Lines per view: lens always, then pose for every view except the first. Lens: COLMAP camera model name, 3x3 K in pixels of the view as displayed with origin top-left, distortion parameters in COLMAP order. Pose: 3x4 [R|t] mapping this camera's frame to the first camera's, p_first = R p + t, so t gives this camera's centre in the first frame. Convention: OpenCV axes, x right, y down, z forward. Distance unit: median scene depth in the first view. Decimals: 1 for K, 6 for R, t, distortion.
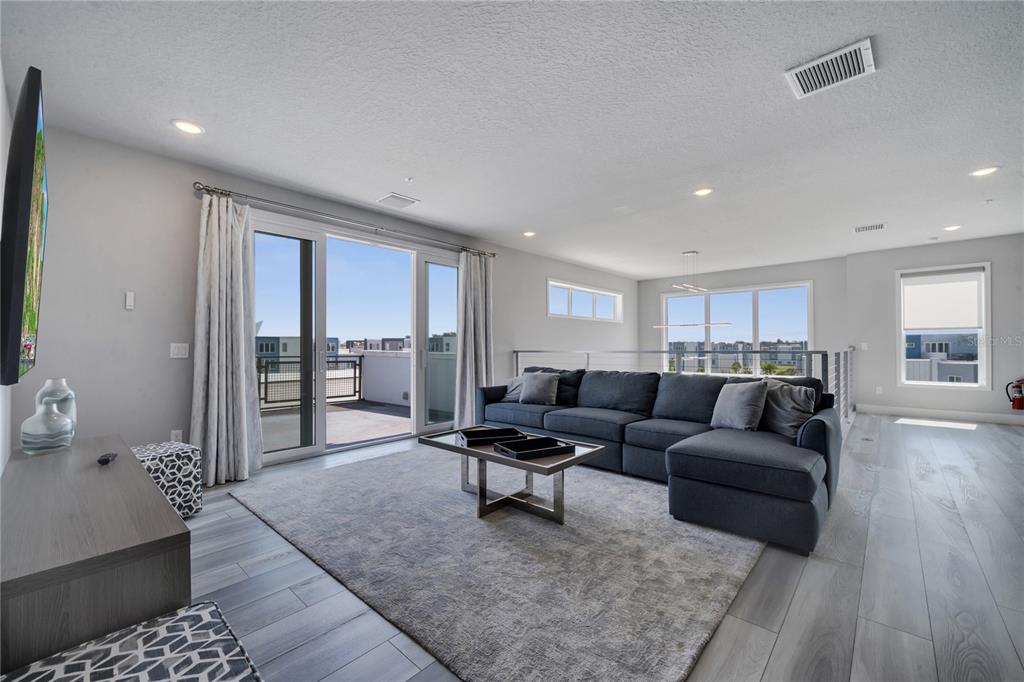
lens RADIAL K [[418.0, 0, 512.0], [0, 418.0, 341.0], [0, 0, 1]] dist [-0.001510, -0.000446]
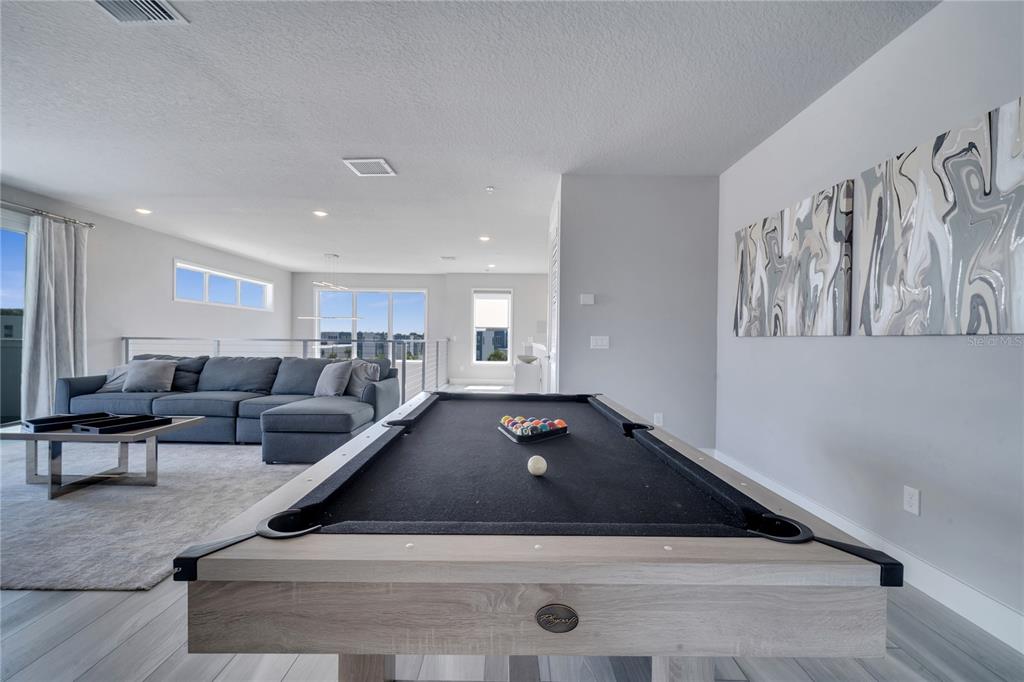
lens RADIAL K [[418.0, 0, 512.0], [0, 418.0, 341.0], [0, 0, 1]] dist [-0.001510, -0.000446]
pose [[0.747352, 0.010842, 0.664340, 0.063167], [-0.026411, 0.999561, 0.013399, -0.004380], [-0.663903, -0.027560, 0.747311, -0.376767]]
